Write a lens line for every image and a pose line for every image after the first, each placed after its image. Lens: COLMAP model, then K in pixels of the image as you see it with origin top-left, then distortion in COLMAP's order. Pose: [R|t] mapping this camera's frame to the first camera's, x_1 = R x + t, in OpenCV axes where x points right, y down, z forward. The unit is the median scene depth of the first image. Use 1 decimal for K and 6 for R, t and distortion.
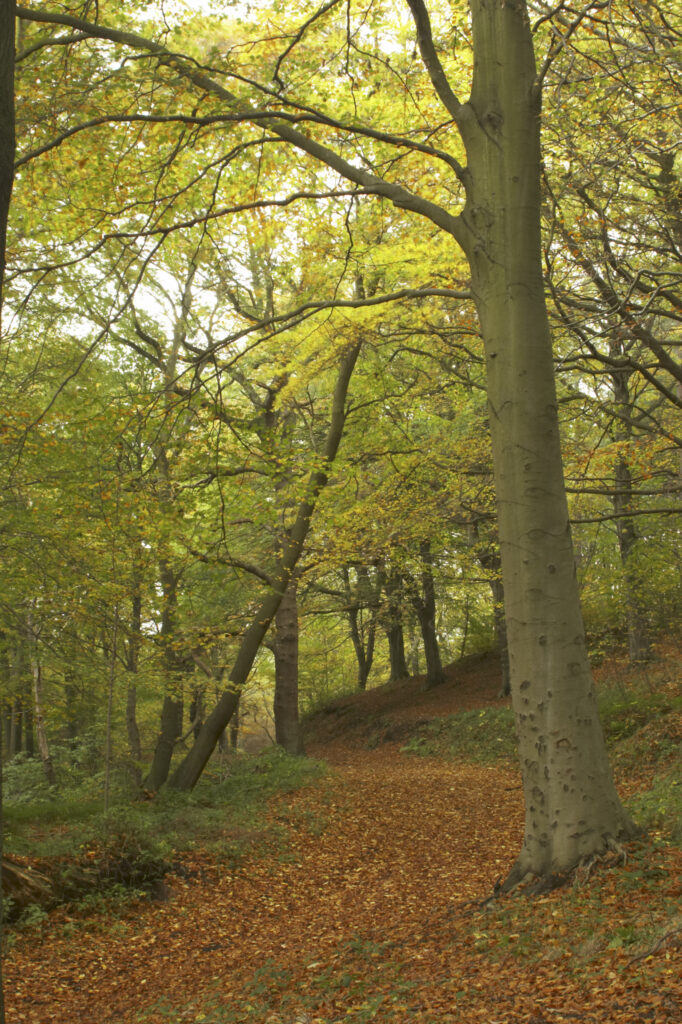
lens RADIAL K [[1549.4, 0, 341.0], [0, 1549.4, 512.0], [0, 0, 1]] dist [-0.060489, 0.022274]
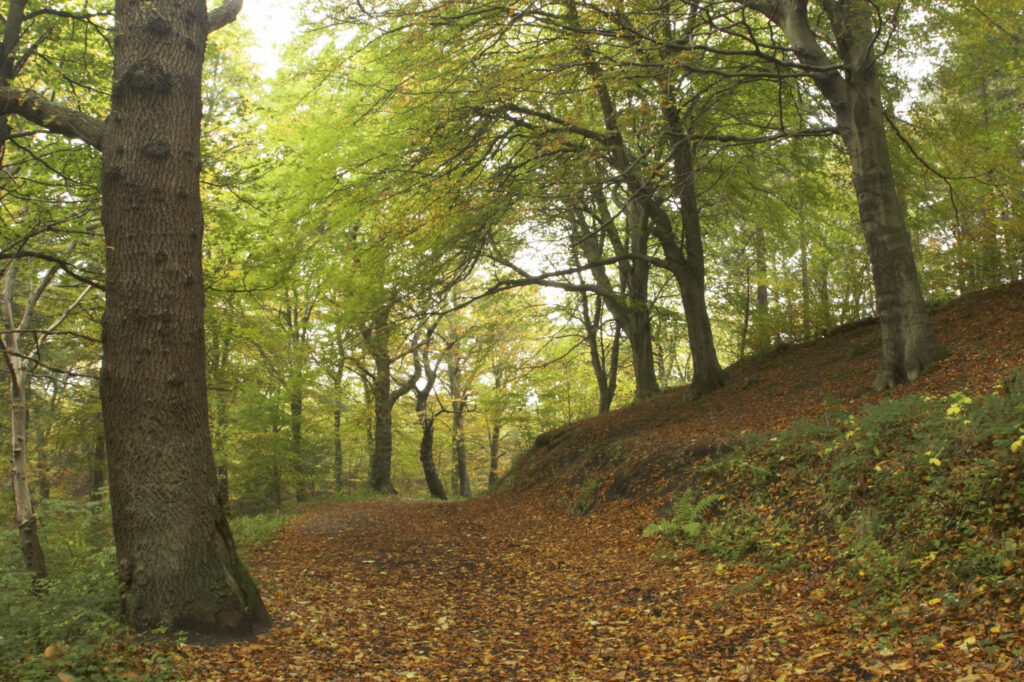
lens RADIAL K [[936.2, 0, 516.0], [0, 936.2, 340.7], [0, 0, 1]] dist [-0.124914, 0.075279]
pose [[0.994250, -0.024405, -0.104267, 0.094269], [0.024879, 0.999685, 0.003244, 0.323263], [0.104155, -0.005819, 0.994544, 2.321562]]
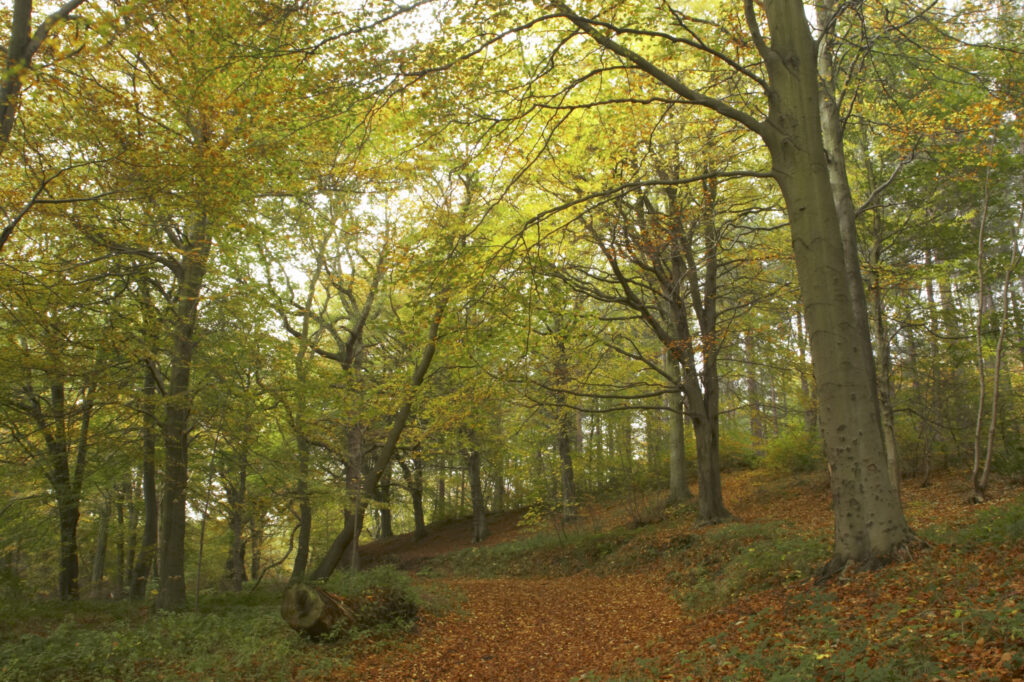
lens RADIAL K [[936.2, 0, 516.0], [0, 936.2, 340.7], [0, 0, 1]] dist [-0.124914, 0.075279]
pose [[0.969576, 0.064338, 0.236184, -0.284307], [-0.034400, 0.991079, -0.128761, 0.113607], [-0.242361, 0.116719, 0.963140, 0.179736]]
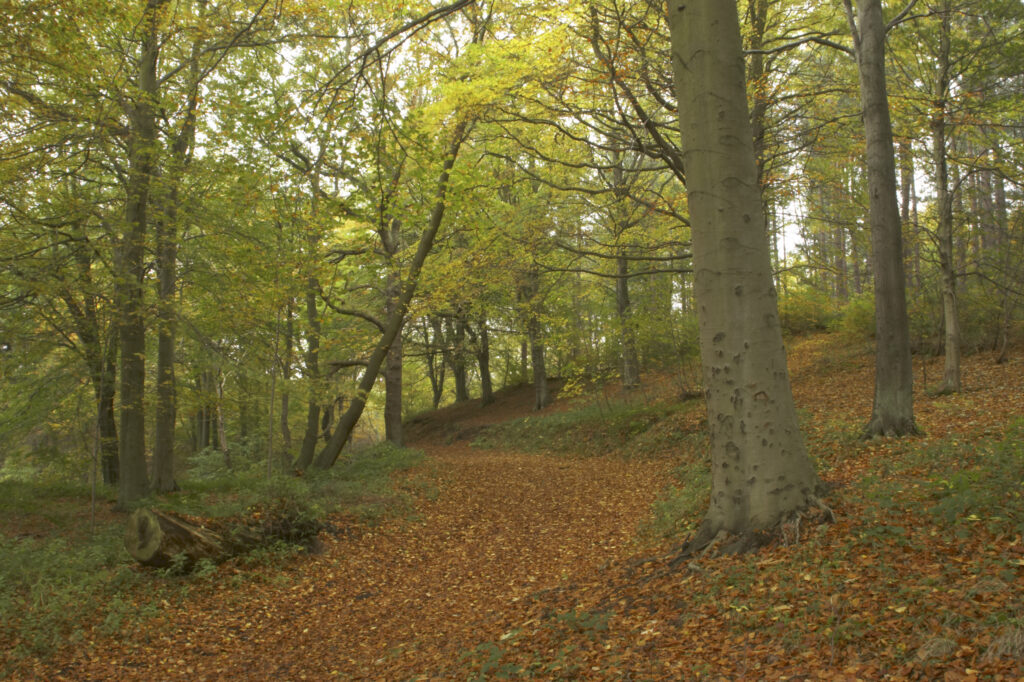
lens RADIAL K [[936.2, 0, 516.0], [0, 936.2, 340.7], [0, 0, 1]] dist [-0.124914, 0.075279]
pose [[0.993627, 0.013674, 0.111882, -0.053401], [-0.017307, 0.999352, 0.031563, 0.073219], [-0.111378, -0.033298, 0.993220, 0.327304]]
